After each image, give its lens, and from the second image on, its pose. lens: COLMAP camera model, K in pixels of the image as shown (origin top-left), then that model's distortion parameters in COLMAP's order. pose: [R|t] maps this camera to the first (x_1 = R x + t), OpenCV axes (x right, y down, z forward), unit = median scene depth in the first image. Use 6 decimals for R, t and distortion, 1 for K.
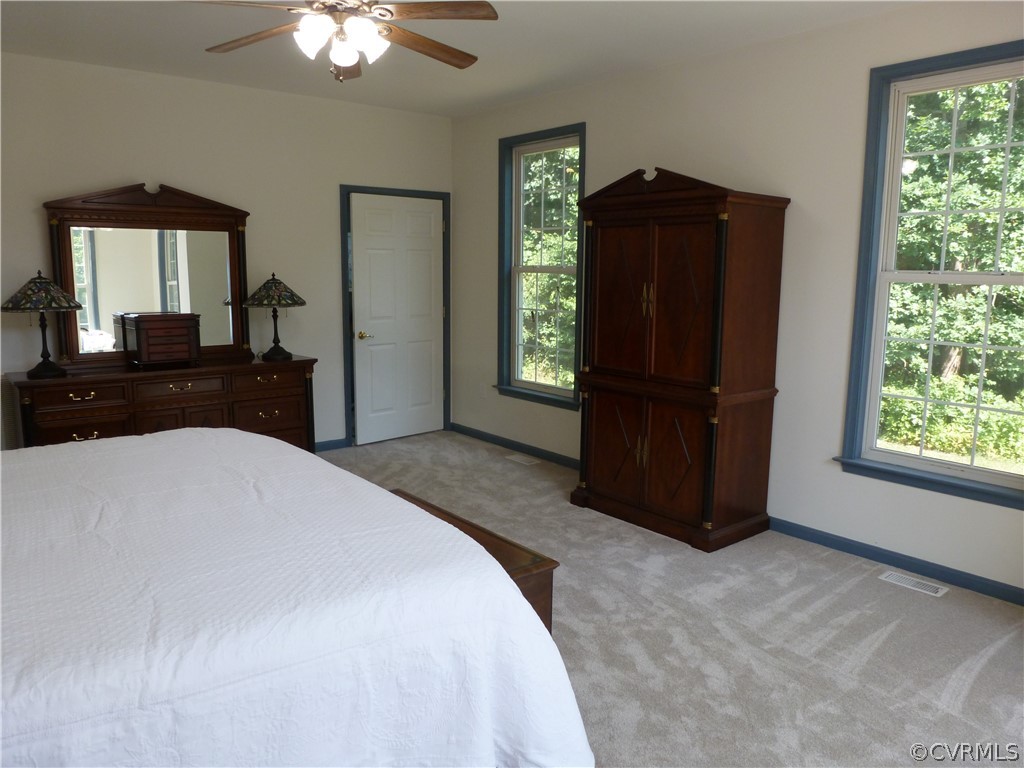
lens RADIAL K [[737.0, 0, 512.0], [0, 737.0, 384.0], [0, 0, 1]] dist [-0.062978, 0.022405]
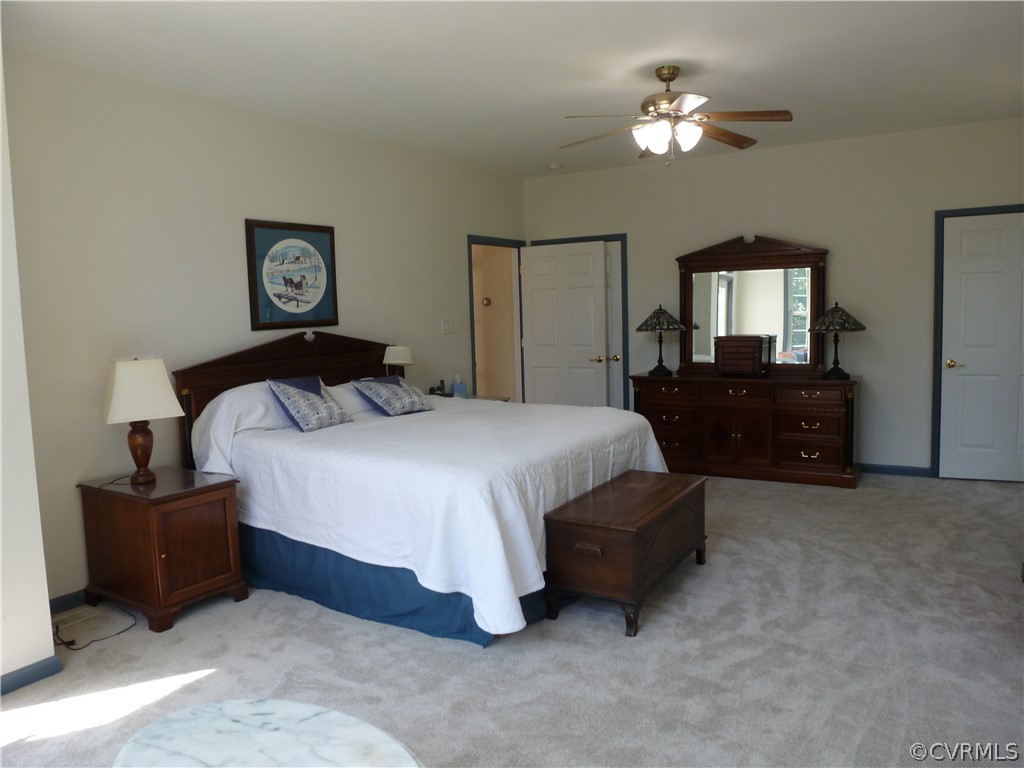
lens RADIAL K [[737.0, 0, 512.0], [0, 737.0, 384.0], [0, 0, 1]] dist [-0.062978, 0.022405]
pose [[0.339088, 0.076503, -0.937639, 0.592660], [-0.110338, 0.993043, 0.041120, -0.018931], [0.934262, 0.089514, 0.345171, 0.169547]]
